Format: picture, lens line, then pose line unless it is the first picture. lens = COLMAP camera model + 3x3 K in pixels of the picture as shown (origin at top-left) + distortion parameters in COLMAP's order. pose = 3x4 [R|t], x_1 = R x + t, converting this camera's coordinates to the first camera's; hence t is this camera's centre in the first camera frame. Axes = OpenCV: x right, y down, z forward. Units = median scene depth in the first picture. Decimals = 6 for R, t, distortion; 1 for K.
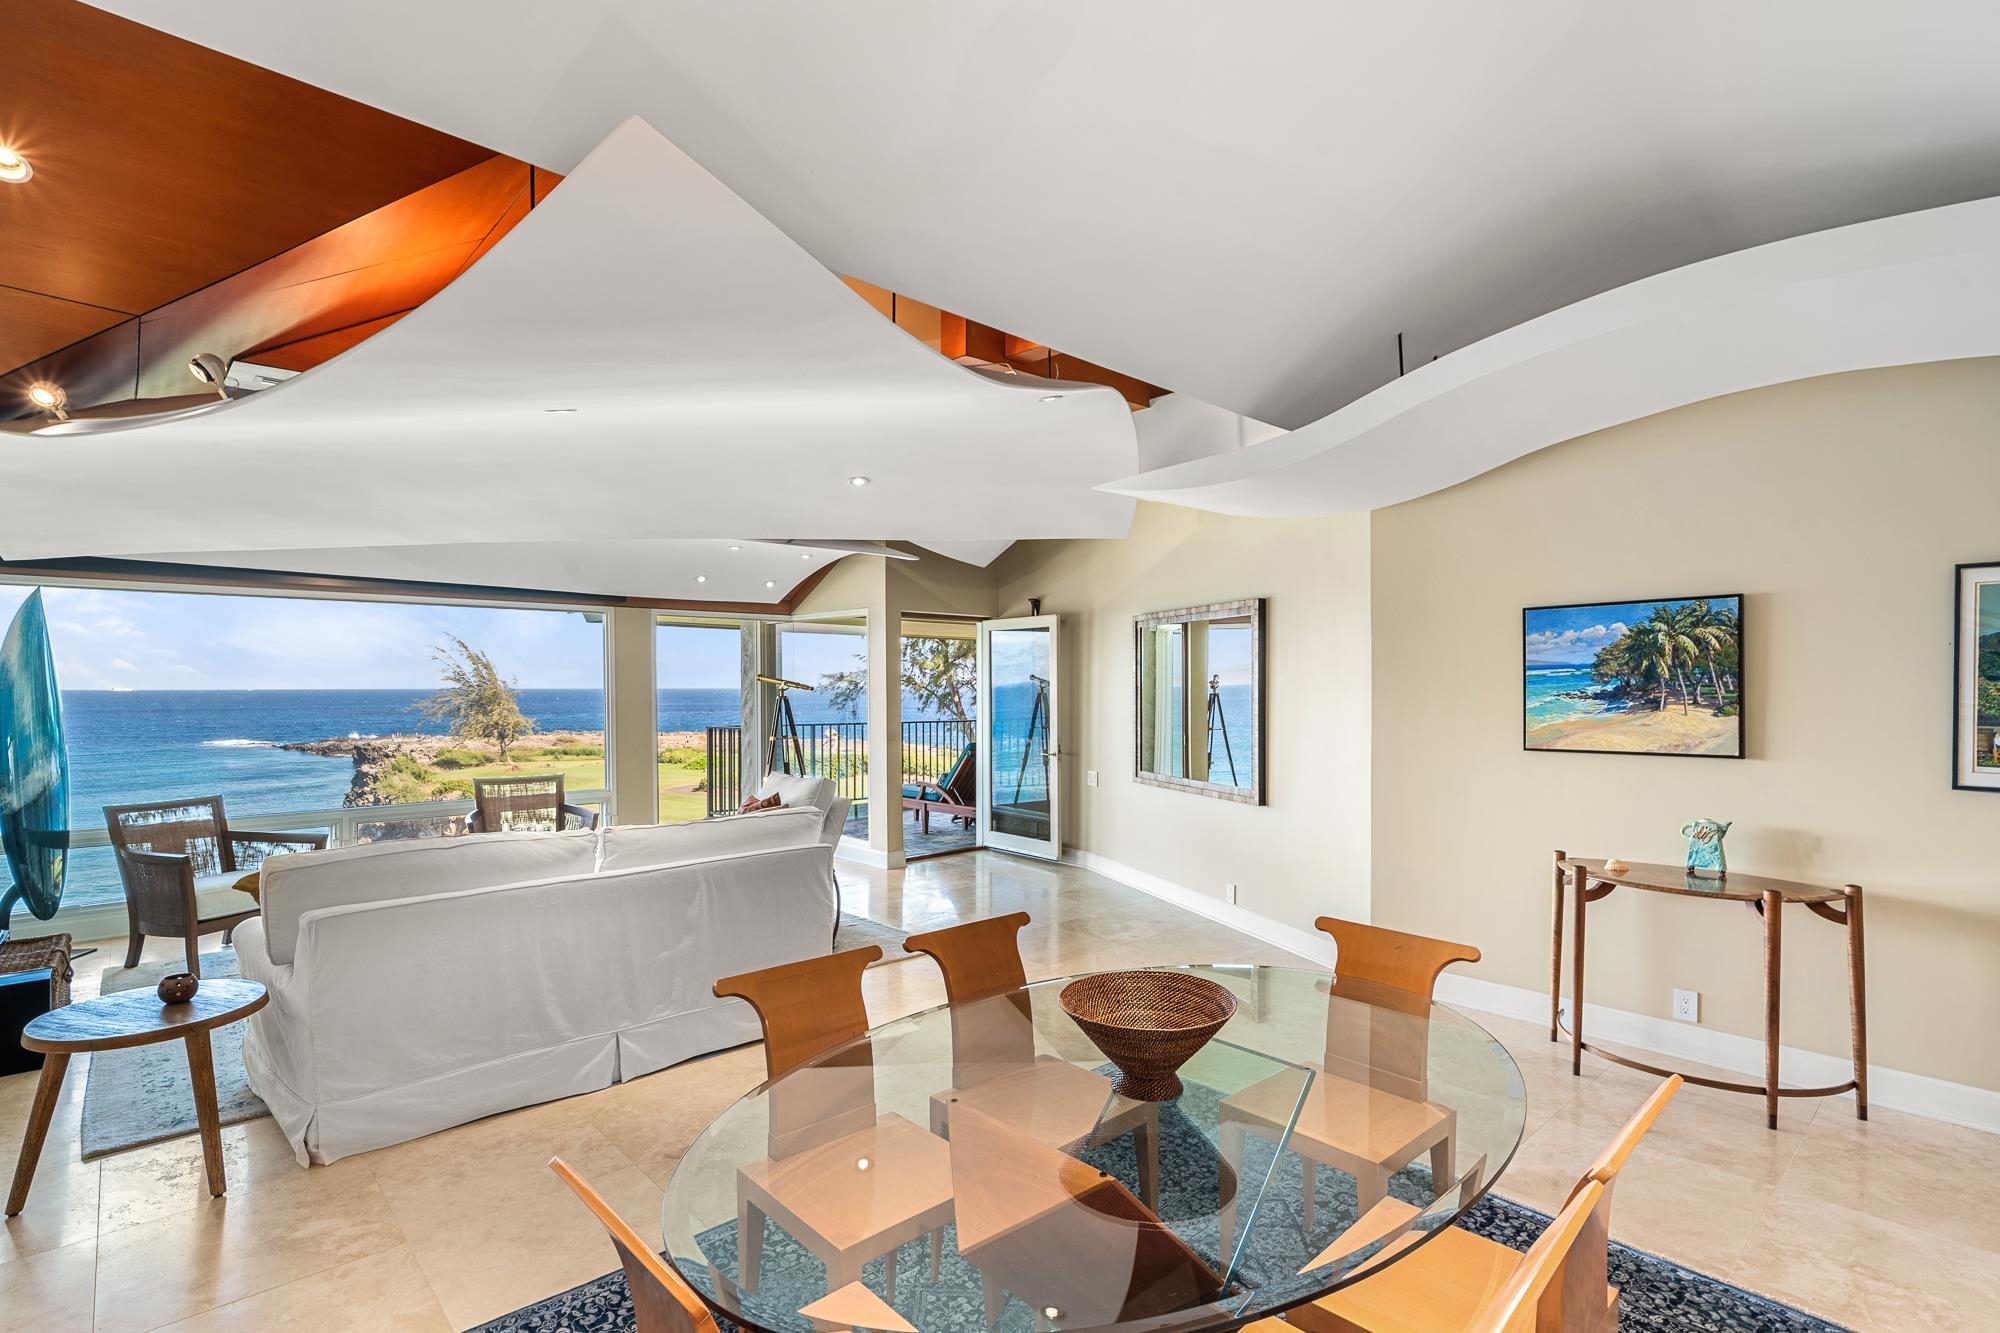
lens RADIAL K [[958.8, 0, 1001.2], [0, 958.8, 694.7], [0, 0, 1]] dist [0.002066, 0.000472]
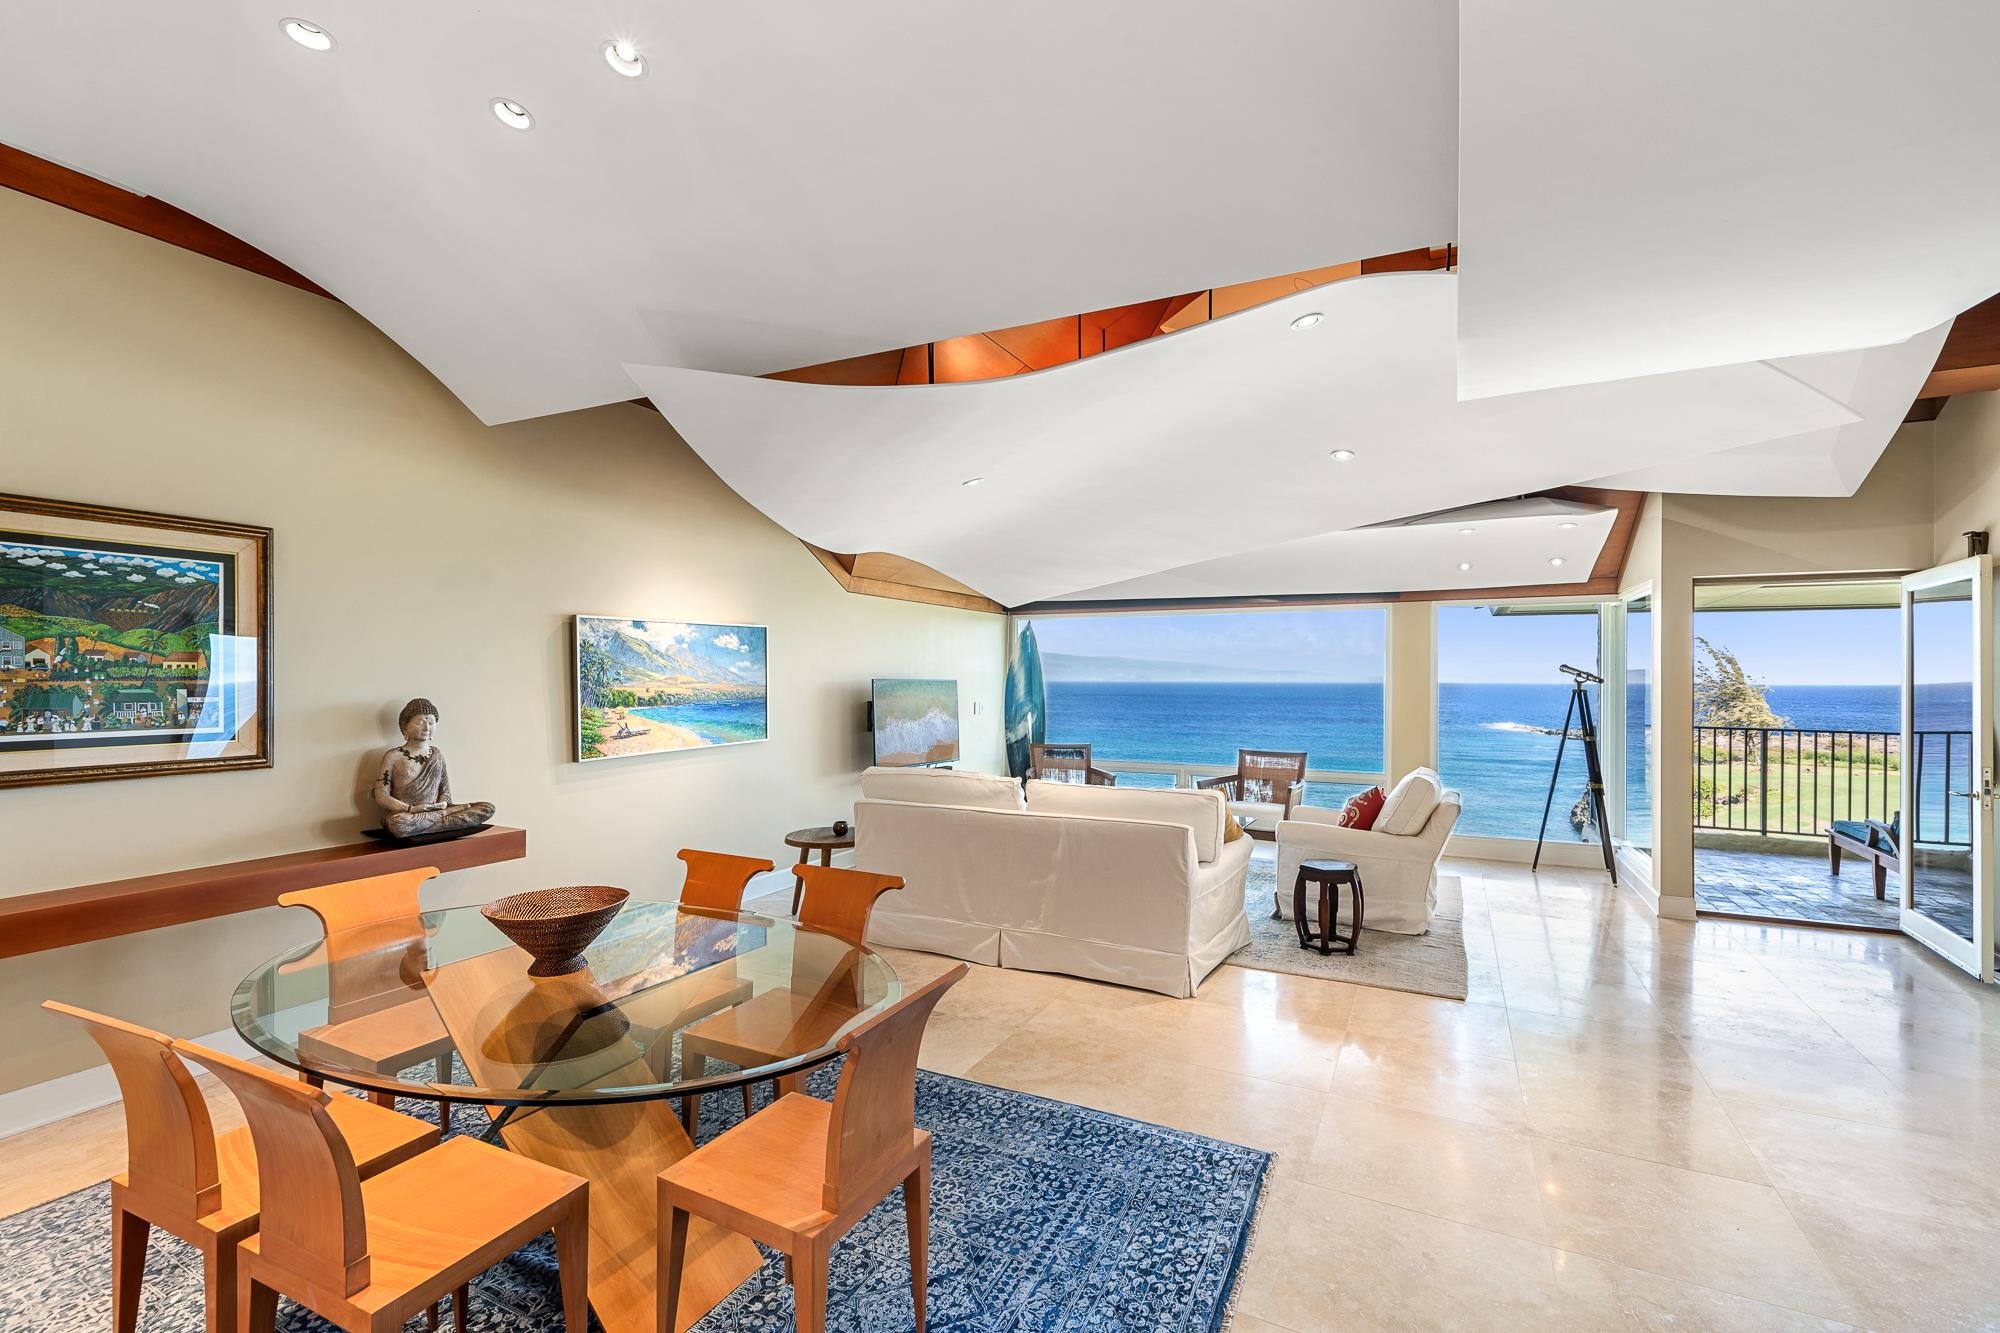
lens RADIAL K [[862.7, 0, 1005.9], [0, 862.7, 677.5], [0, 0, 1]] dist [-0.000666, 0.000274]
pose [[0.349210, 0.002776, -0.937040, 0.201040], [-0.014270, 0.999895, -0.002356, 0.000030], [0.936936, 0.014194, 0.349213, 0.155958]]
